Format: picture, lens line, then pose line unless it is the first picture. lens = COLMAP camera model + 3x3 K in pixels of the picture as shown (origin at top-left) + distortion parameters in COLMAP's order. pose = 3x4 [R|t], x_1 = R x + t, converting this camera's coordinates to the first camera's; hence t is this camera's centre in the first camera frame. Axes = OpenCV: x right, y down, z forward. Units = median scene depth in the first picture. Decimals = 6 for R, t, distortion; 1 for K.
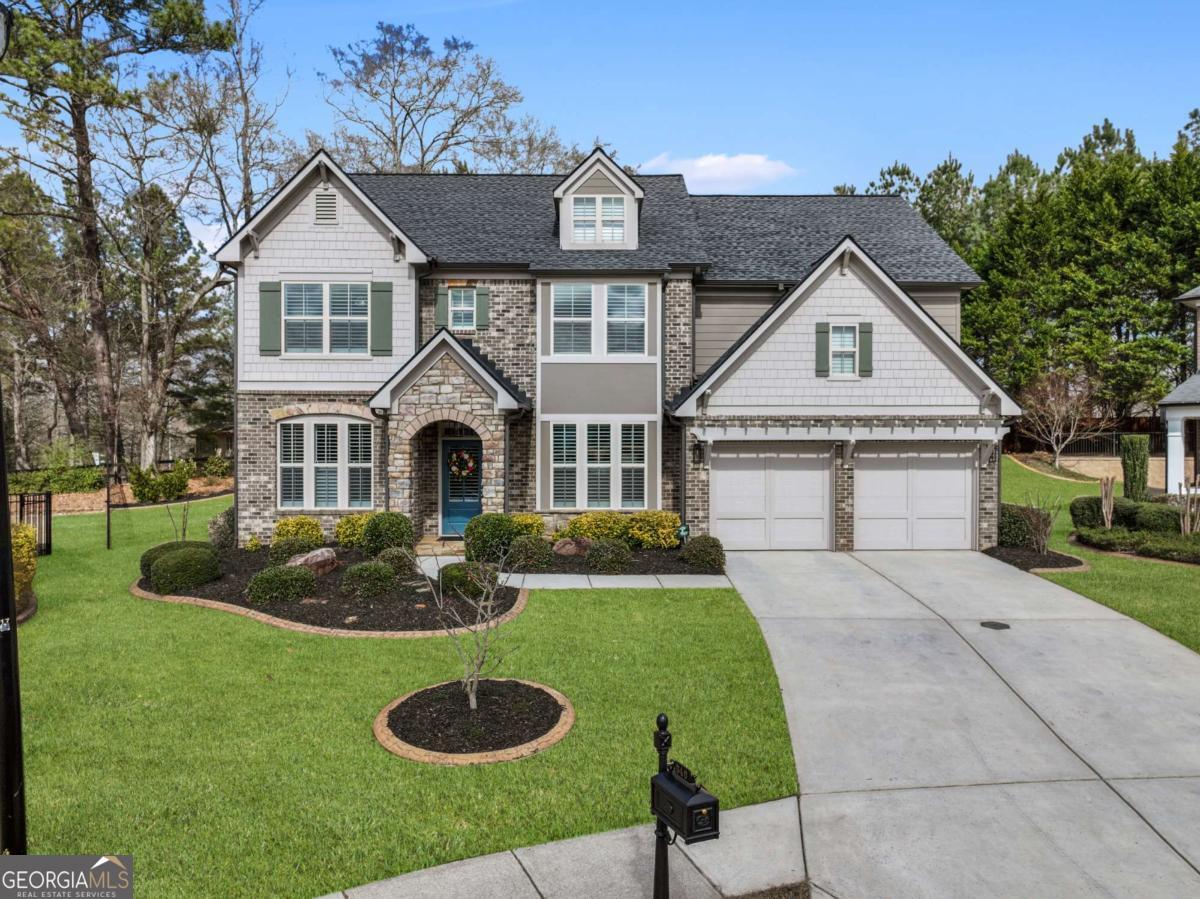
lens RADIAL K [[857.9, 0, 600.0], [0, 857.9, 449.5], [0, 0, 1]] dist [0.020860, -0.001513]
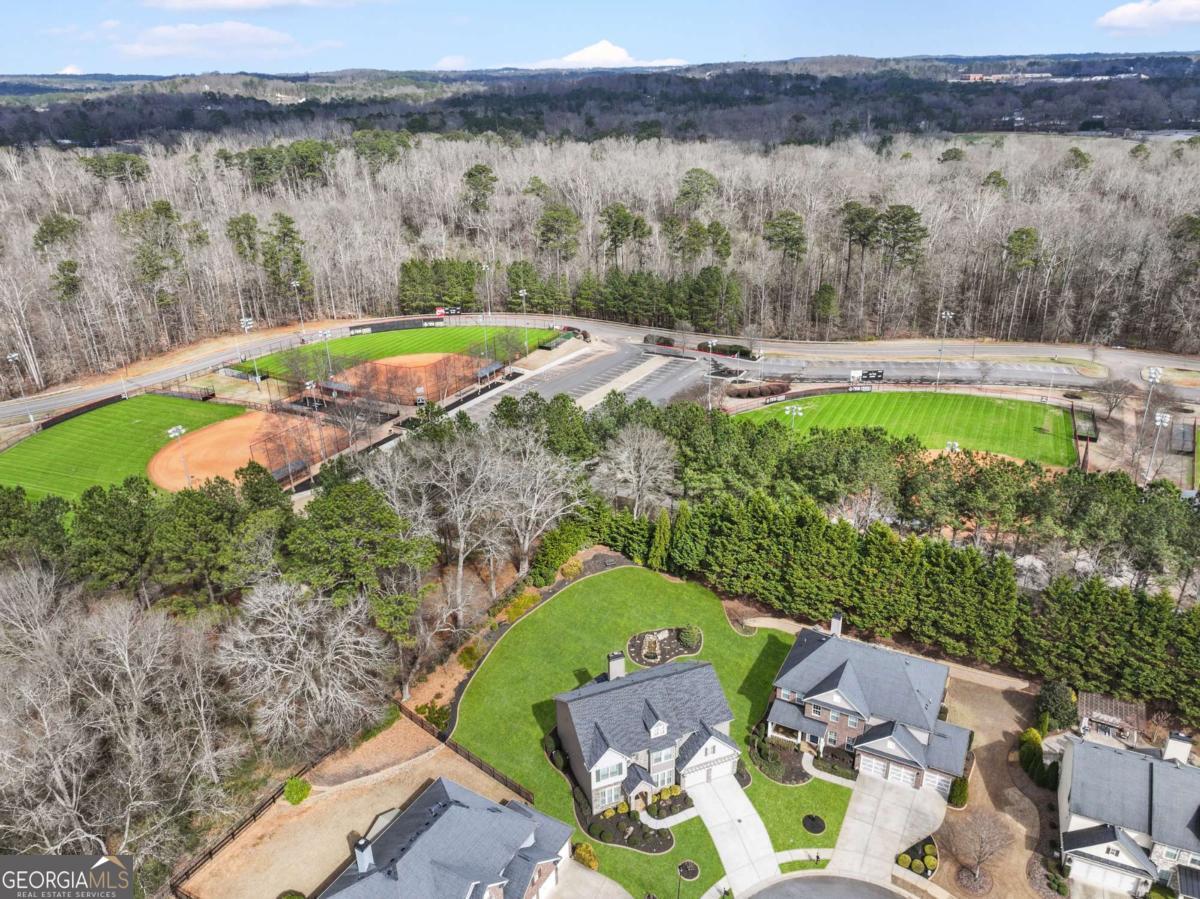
lens RADIAL K [[857.9, 0, 600.0], [0, 857.9, 449.5], [0, 0, 1]] dist [0.020860, -0.001513]
pose [[0.934390, -0.144698, 0.325541, -1.597822], [-0.002270, 0.911361, 0.411602, -3.576919], [-0.356243, -0.385336, 0.851238, -2.198772]]
